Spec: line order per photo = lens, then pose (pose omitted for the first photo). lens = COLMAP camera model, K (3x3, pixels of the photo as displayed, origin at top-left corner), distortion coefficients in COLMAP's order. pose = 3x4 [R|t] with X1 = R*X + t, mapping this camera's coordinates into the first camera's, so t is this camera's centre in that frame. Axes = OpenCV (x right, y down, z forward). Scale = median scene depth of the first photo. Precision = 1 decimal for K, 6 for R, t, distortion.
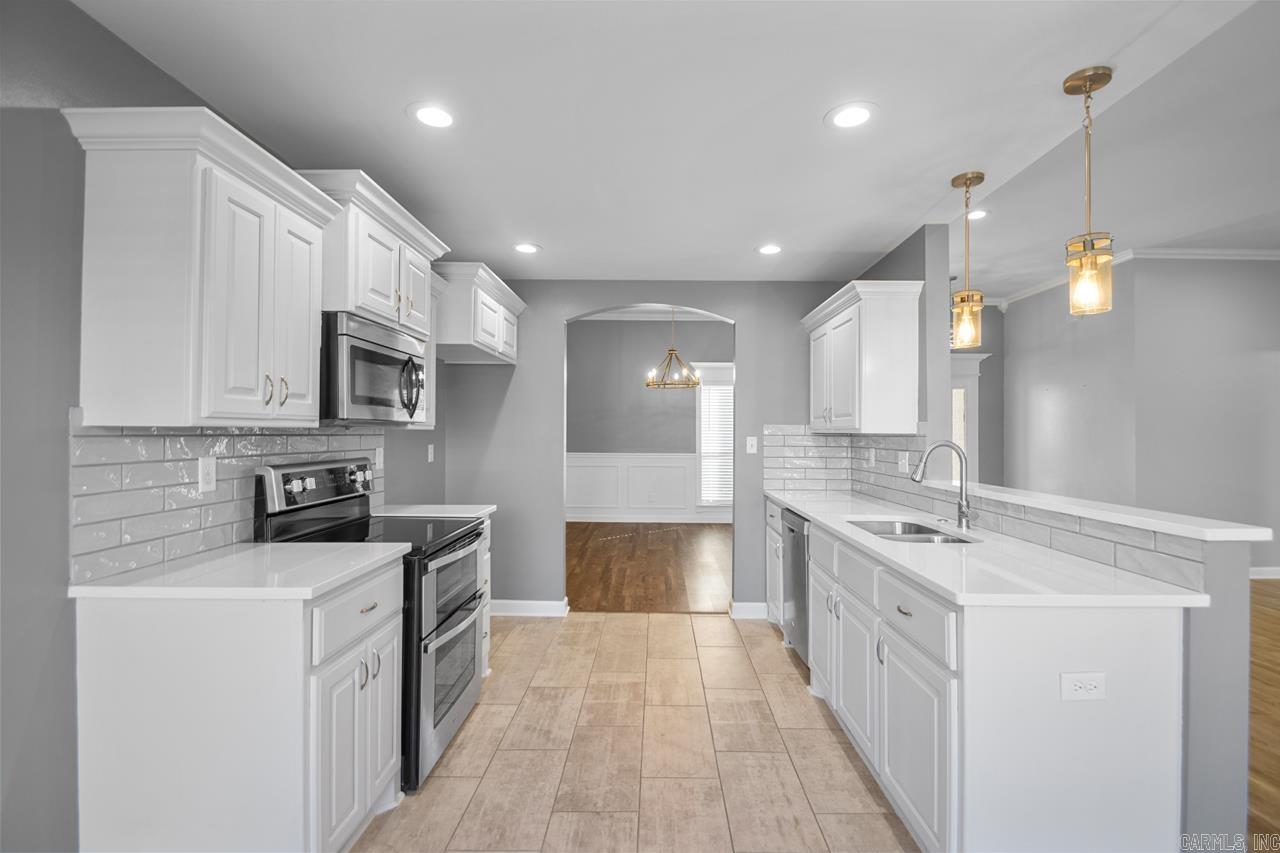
lens RADIAL K [[594.1, 0, 655.7], [0, 594.1, 426.5], [0, 0, 1]] dist [0.015202, -0.016993]
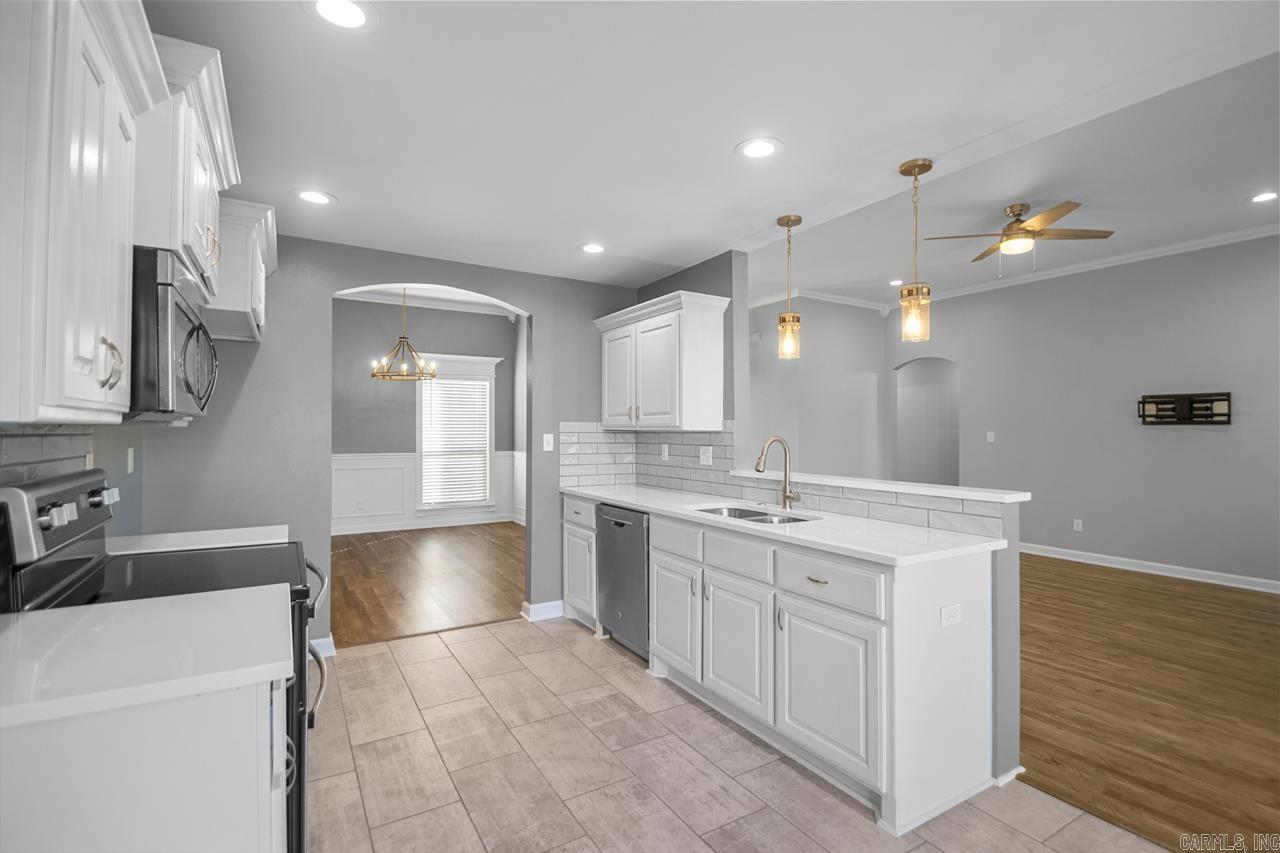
lens RADIAL K [[594.1, 0, 653.2], [0, 594.1, 426.8], [0, 0, 1]] dist [0.015202, -0.016993]
pose [[0.846880, 0.000827, 0.531784, -0.404238], [-0.004132, 0.999979, 0.005025, -0.000475], [-0.531768, -0.006453, 0.846865, 0.141668]]
